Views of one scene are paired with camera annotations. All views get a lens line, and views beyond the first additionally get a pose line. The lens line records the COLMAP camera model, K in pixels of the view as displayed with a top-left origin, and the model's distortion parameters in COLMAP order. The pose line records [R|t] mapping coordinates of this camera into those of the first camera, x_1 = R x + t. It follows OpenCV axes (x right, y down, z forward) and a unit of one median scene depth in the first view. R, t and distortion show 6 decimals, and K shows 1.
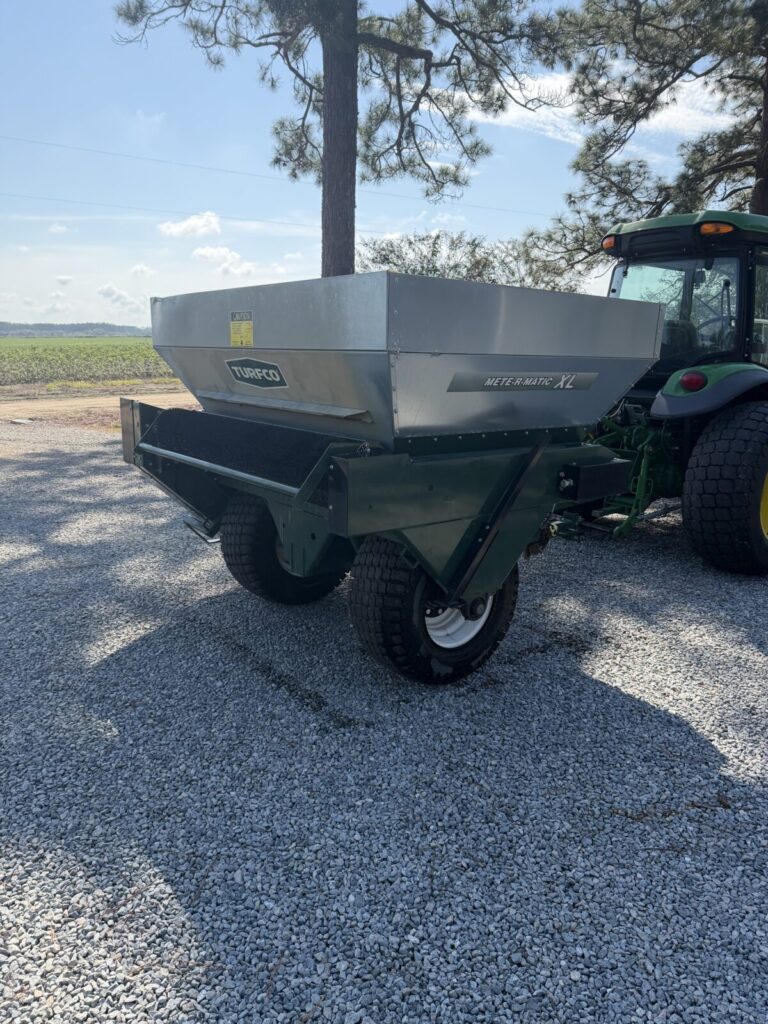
lens RADIAL K [[717.4, 0, 387.1], [0, 717.4, 511.5], [0, 0, 1]] dist [0.004181, -0.000449]
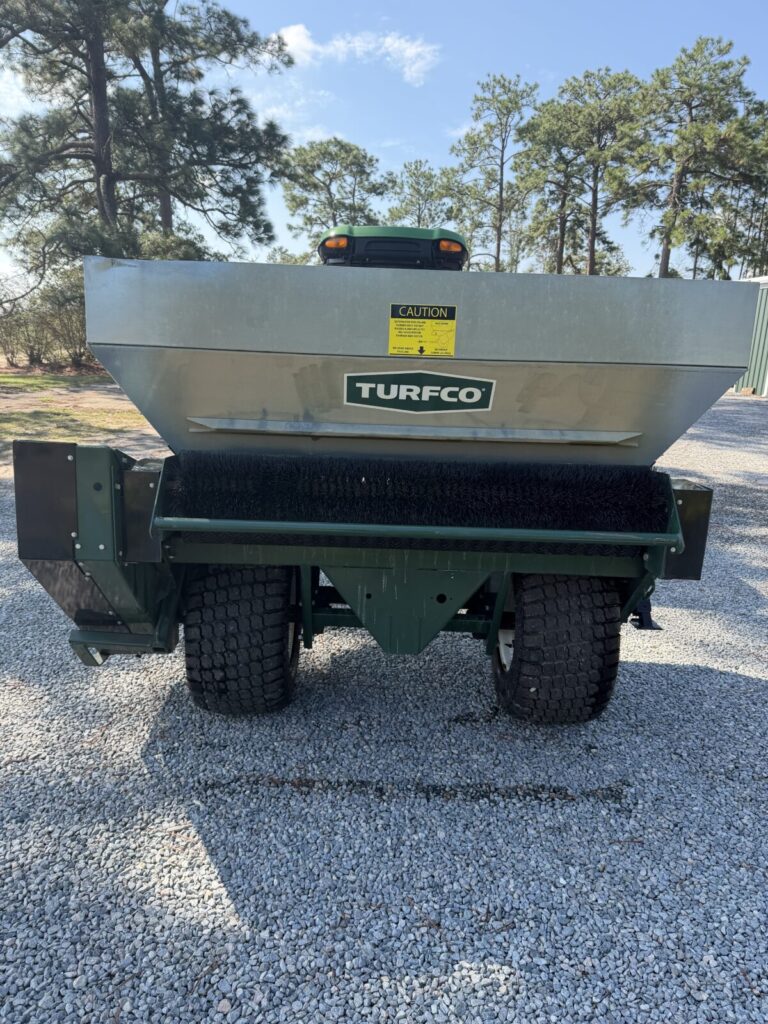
lens RADIAL K [[717.4, 0, 387.1], [0, 717.4, 511.5], [0, 0, 1]] dist [0.004181, -0.000449]
pose [[0.628449, -0.163219, 0.760533, -0.742829], [0.150560, 0.984771, 0.086932, -0.140347], [-0.763140, 0.059874, 0.643453, 0.564065]]
